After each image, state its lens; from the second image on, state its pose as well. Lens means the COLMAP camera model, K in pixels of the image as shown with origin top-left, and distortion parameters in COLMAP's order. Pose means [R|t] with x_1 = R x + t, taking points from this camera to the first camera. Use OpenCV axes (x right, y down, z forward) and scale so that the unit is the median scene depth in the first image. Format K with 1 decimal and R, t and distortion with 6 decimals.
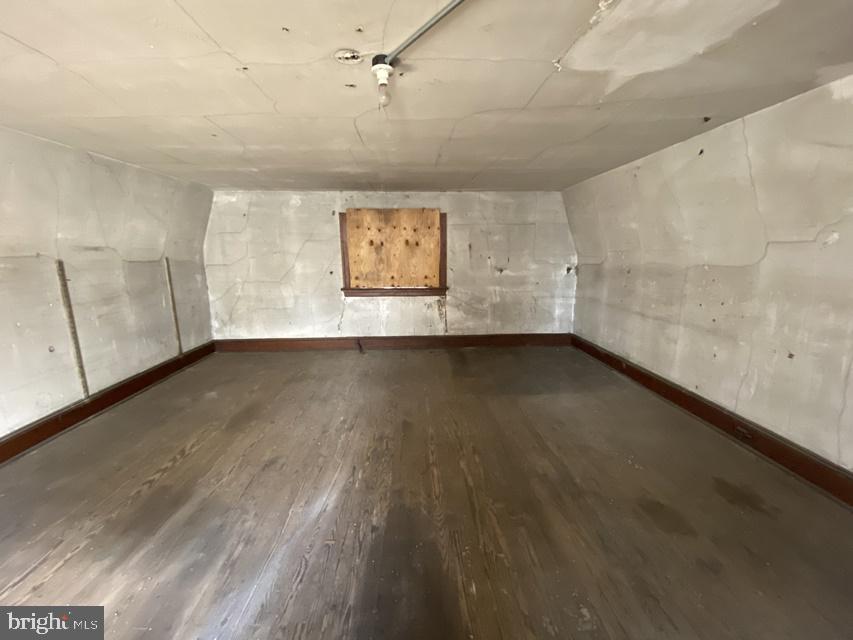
lens RADIAL K [[345.1, 0, 425.7], [0, 345.1, 318.5], [0, 0, 1]] dist [0.022244, -0.019349]
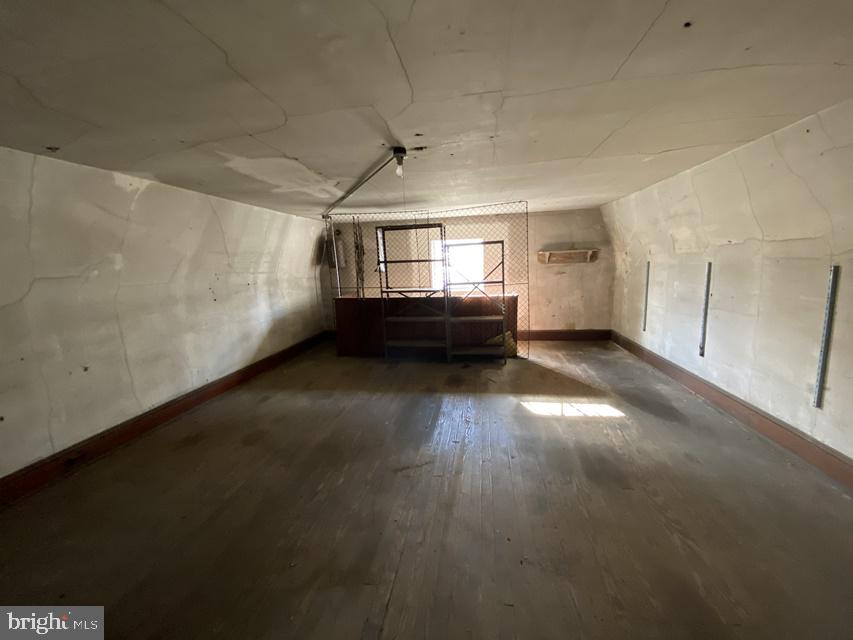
lens RADIAL K [[345.1, 0, 425.7], [0, 345.1, 318.5], [0, 0, 1]] dist [0.022244, -0.019349]
pose [[-0.979128, 0.016424, 0.202579, -0.408551], [0.084352, 0.939672, 0.331513, -0.396684], [-0.184913, 0.341682, -0.921445, 2.002828]]
